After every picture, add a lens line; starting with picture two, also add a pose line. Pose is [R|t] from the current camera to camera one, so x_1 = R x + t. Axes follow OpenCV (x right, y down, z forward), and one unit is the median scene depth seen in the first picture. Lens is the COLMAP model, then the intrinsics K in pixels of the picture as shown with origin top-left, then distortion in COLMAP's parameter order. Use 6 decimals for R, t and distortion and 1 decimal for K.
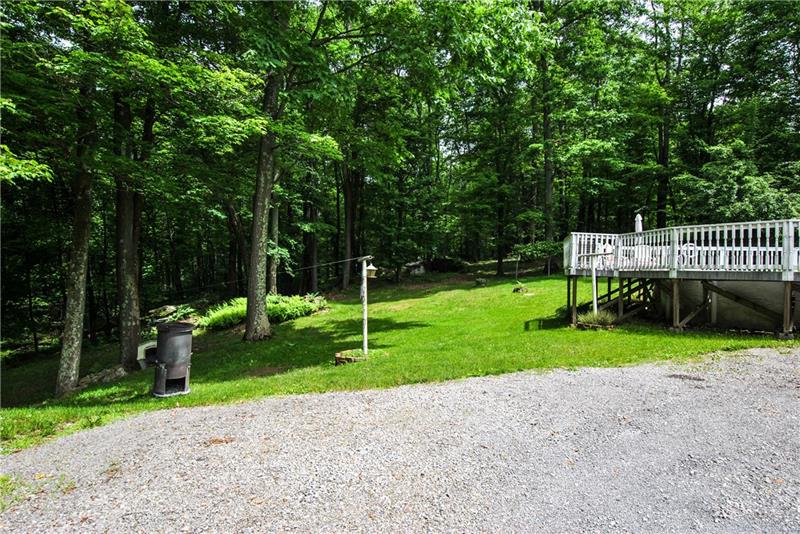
lens RADIAL K [[468.1, 0, 400.0], [0, 468.1, 267.0], [0, 0, 1]] dist [-0.000317, -0.000065]
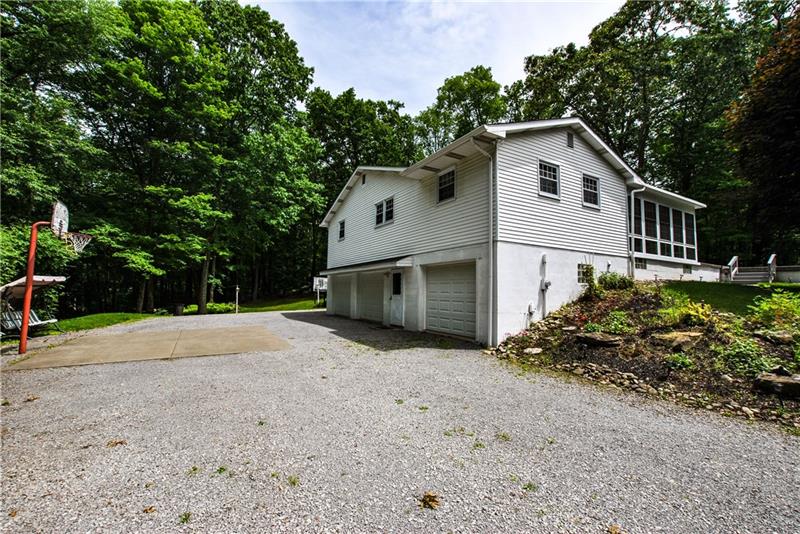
lens RADIAL K [[351.1, 0, 400.3], [0, 351.1, 264.1], [0, 0, 1]] dist [-0.040360, 0.007890]
pose [[0.975103, 0.019352, 0.220905, 0.163900], [-0.006160, 0.998164, -0.060248, -0.020155], [-0.221665, 0.057387, 0.973433, -0.550792]]
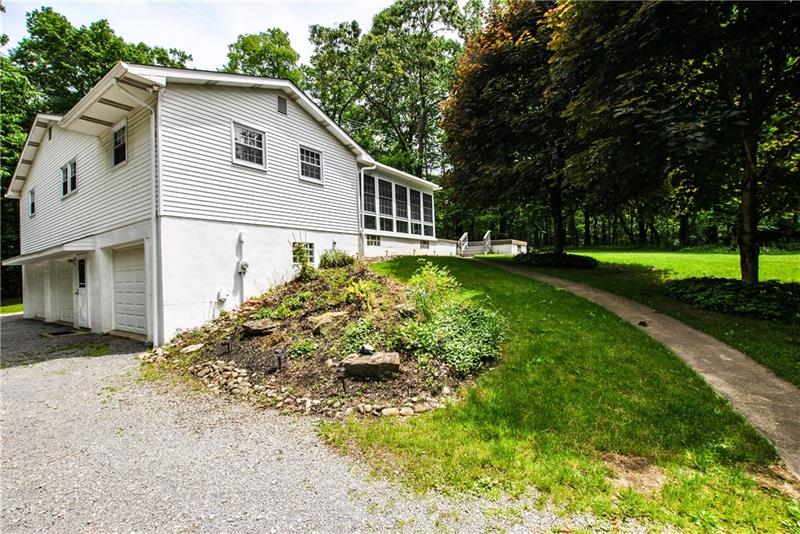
lens RADIAL K [[351.1, 0, 400.3], [0, 351.1, 264.1], [0, 0, 1]] dist [-0.040360, 0.007890]
pose [[0.768677, -0.038350, 0.638486, 0.284587], [0.043469, 0.999025, 0.007672, -0.020171], [-0.638158, 0.021857, 0.769595, -0.565665]]
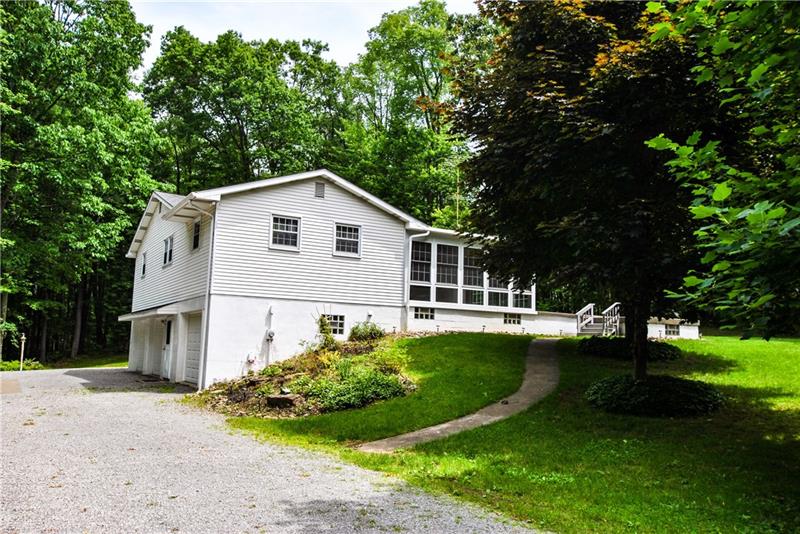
lens RADIAL K [[658.5, 0, 398.4], [0, 658.5, 257.8], [0, 0, 1]] dist [-0.012713, 0.000098]
pose [[0.972481, 0.041066, 0.229334, 0.338564], [-0.014136, 0.992930, -0.117860, -0.022091], [-0.232553, 0.111375, 0.966186, -0.920520]]
